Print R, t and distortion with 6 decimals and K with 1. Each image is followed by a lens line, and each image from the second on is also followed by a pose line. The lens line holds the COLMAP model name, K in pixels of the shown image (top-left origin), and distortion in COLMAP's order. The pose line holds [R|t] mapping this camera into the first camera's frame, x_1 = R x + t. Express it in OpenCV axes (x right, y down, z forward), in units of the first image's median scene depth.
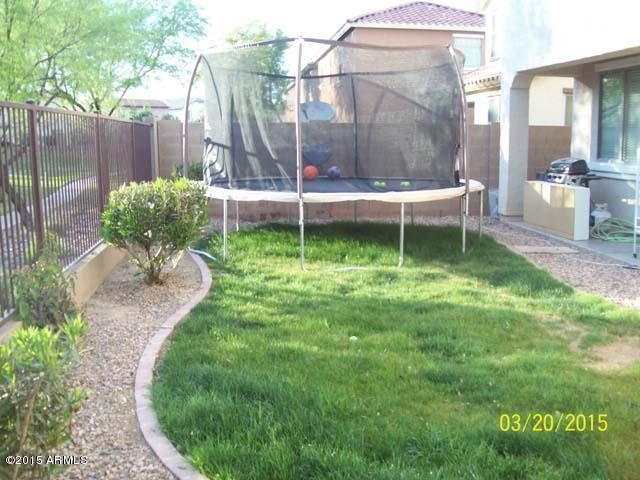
lens RADIAL K [[683.5, 0, 320.0], [0, 683.5, 240.0], [0, 0, 1]] dist [-0.157418, 0.014439]
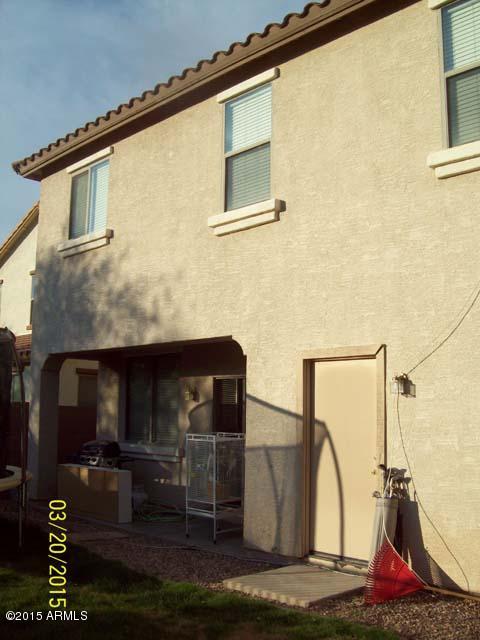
lens RADIAL K [[683.5, 0, 240.0], [0, 683.5, 320.0], [0, 0, 1]] dist [-0.157418, 0.014439]
pose [[0.792481, 0.092022, 0.602914, -0.100086], [0.079252, 0.964633, -0.251401, -0.024923], [-0.604725, 0.247013, 0.757160, 0.050143]]
